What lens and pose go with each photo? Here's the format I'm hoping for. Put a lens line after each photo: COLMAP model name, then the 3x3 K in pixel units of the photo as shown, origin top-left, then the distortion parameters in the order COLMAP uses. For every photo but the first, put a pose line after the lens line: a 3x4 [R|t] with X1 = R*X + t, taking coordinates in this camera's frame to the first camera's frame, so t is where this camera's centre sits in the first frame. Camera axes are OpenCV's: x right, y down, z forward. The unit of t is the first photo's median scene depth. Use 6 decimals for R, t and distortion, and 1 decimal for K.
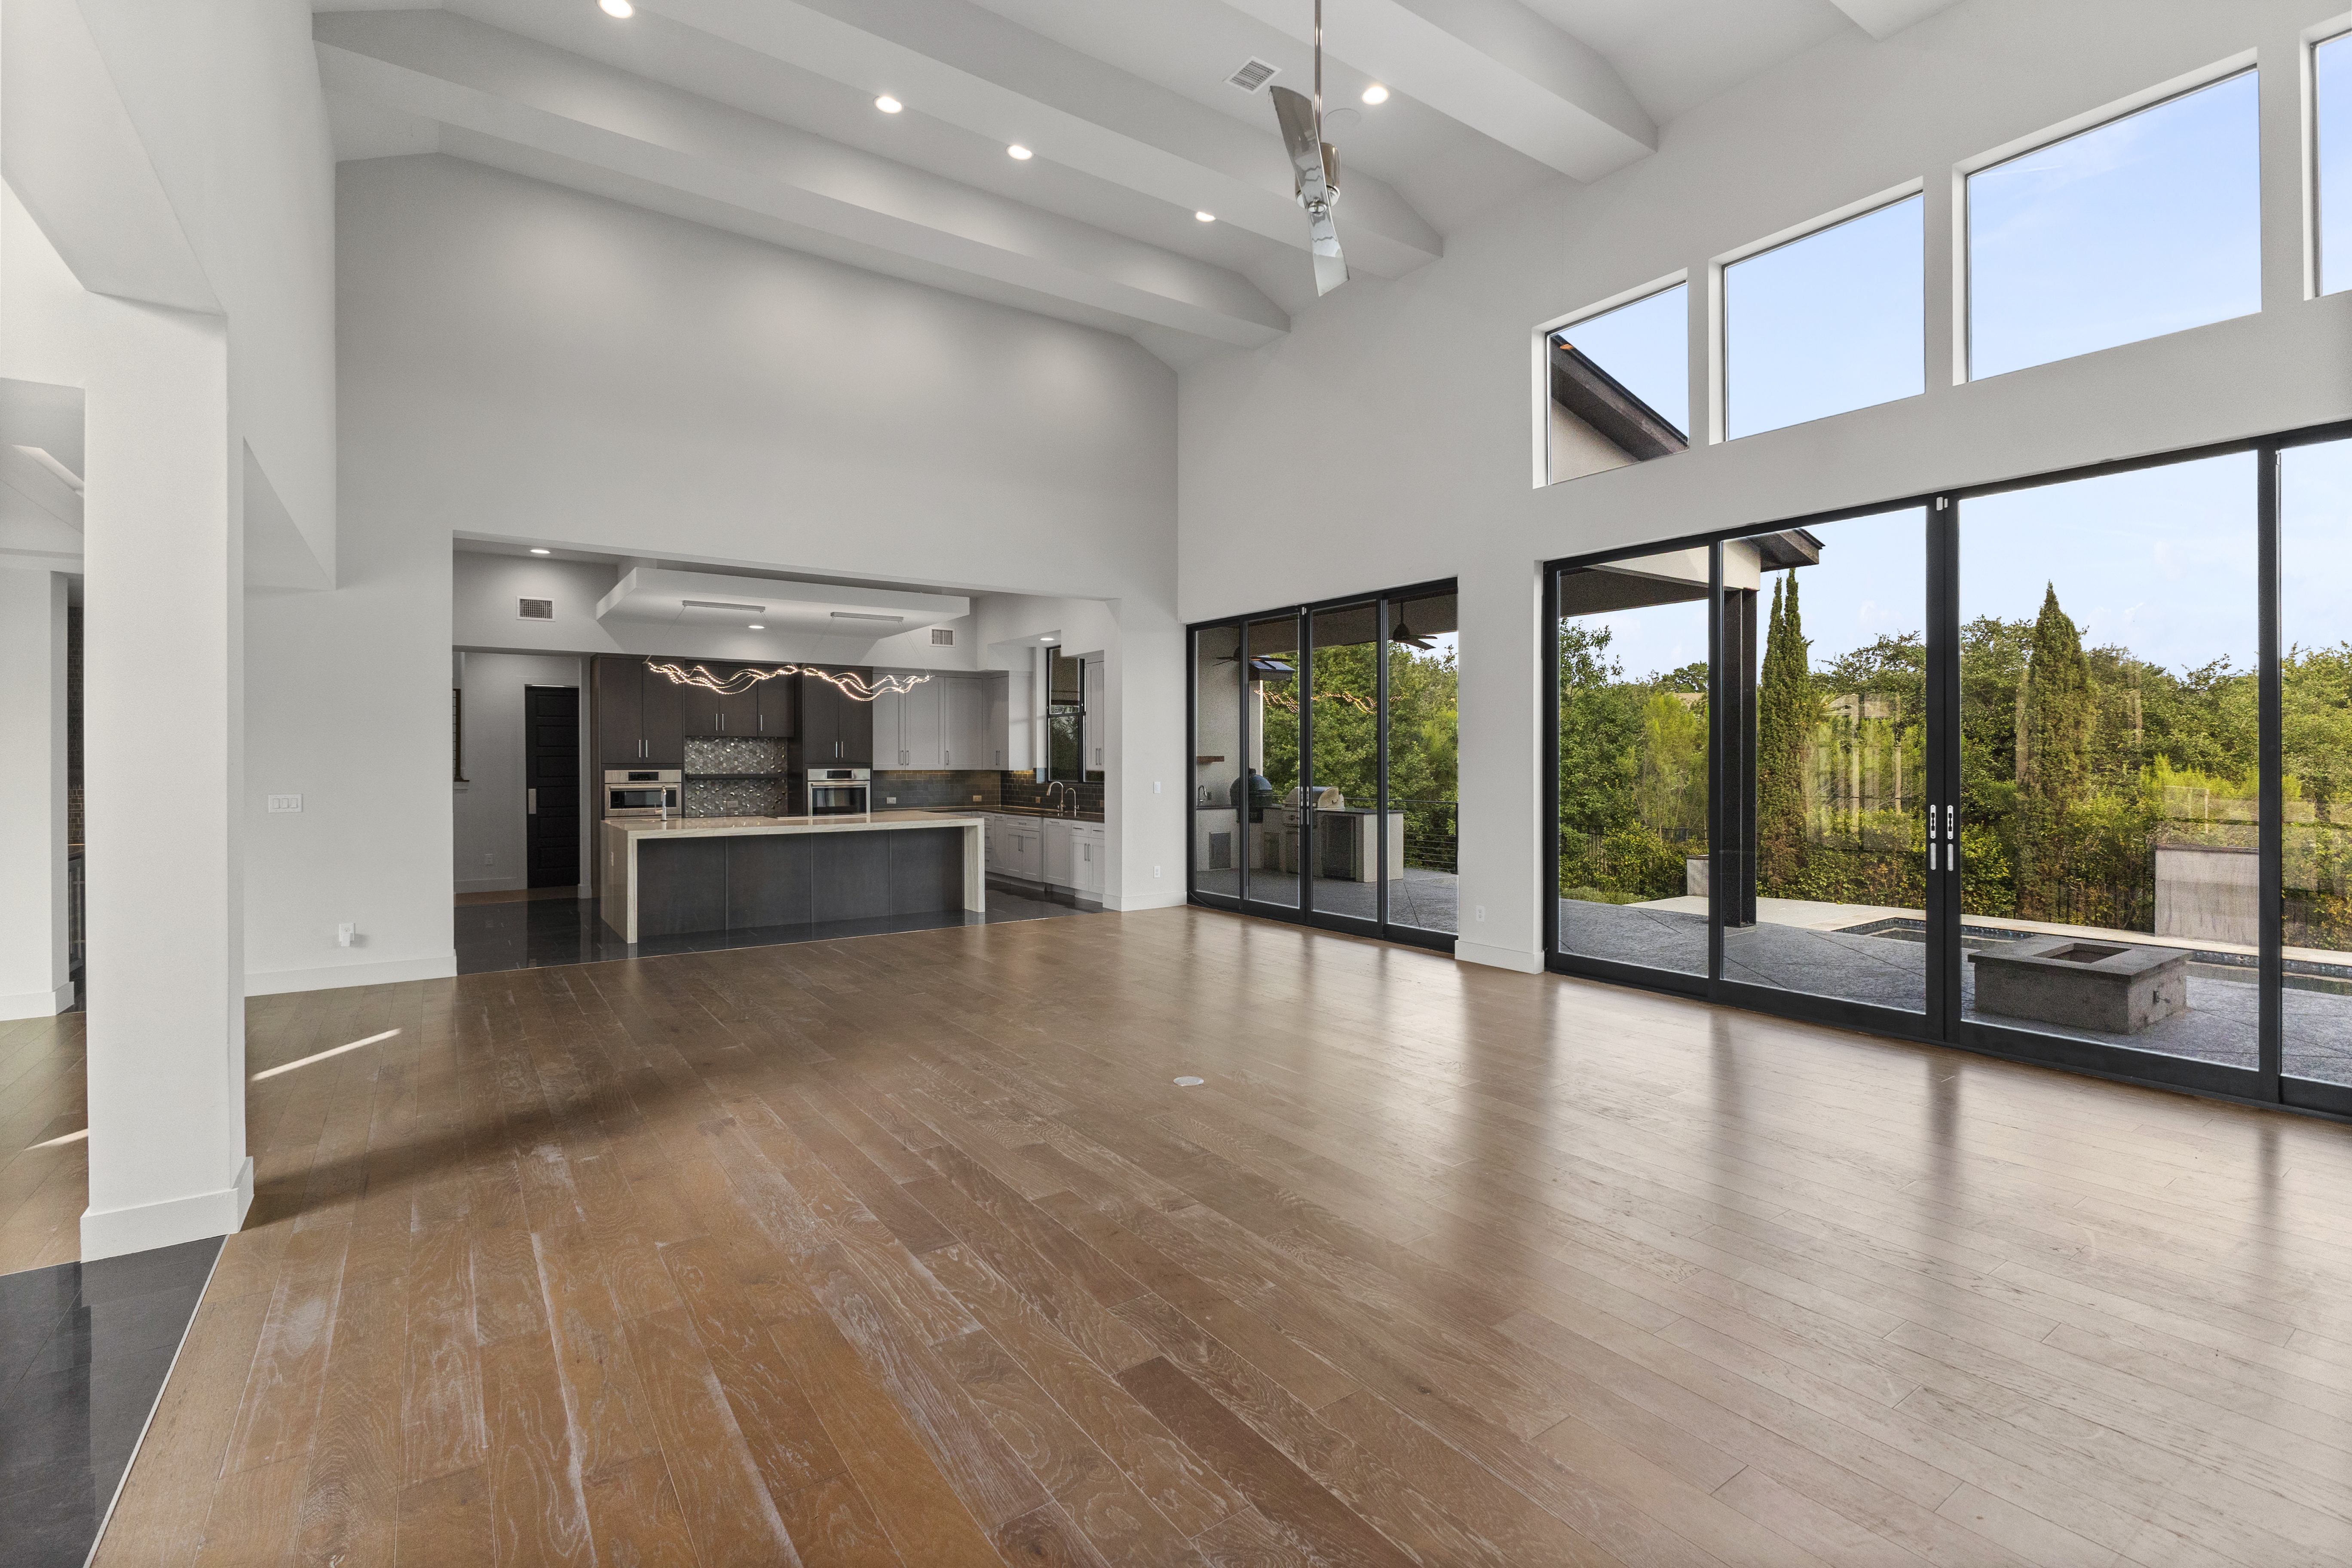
lens RADIAL K [[1099.4, 0, 1175.5], [0, 1099.4, 785.5], [0, 0, 1]] dist [-0.002924, -0.000154]
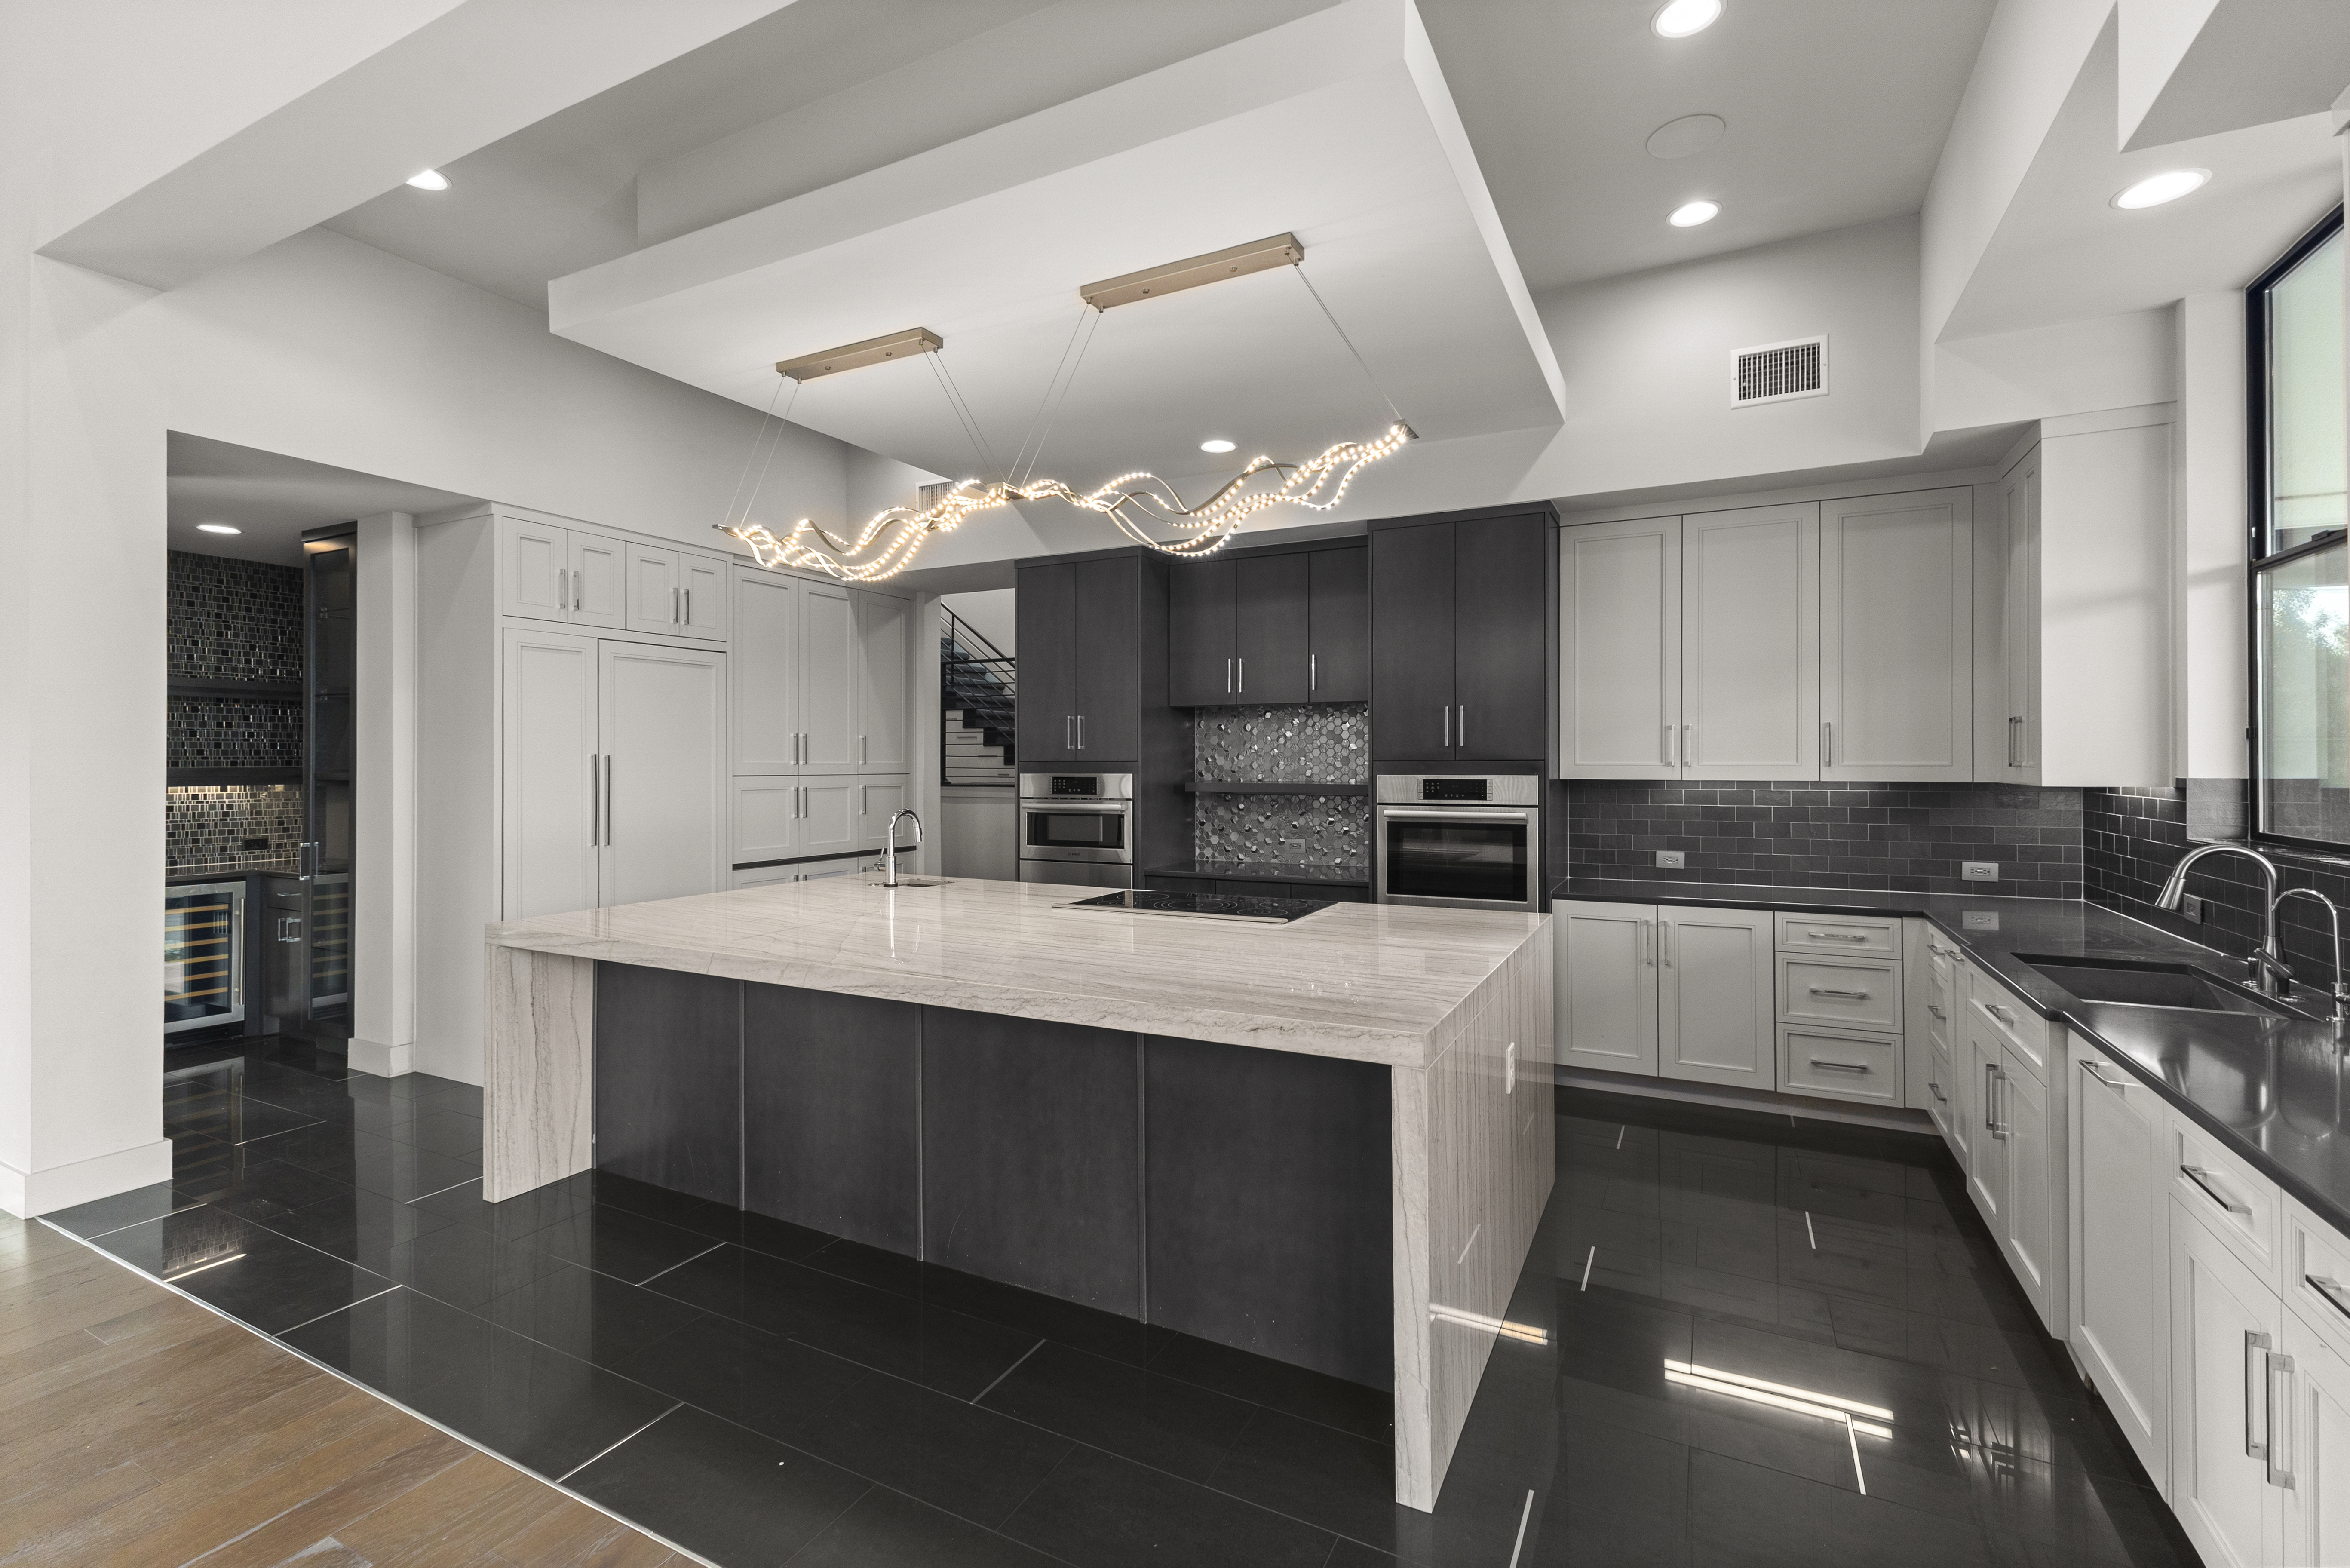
lens RADIAL K [[1030.5, 0, 1178.8], [0, 1030.5, 777.0], [0, 0, 1]] dist [0.002088, 0.000035]
pose [[0.445239, 0.023771, -0.895096, -0.019065], [-0.009871, 0.999717, 0.021640, -0.020252], [0.895357, -0.000800, 0.445348, 0.708916]]
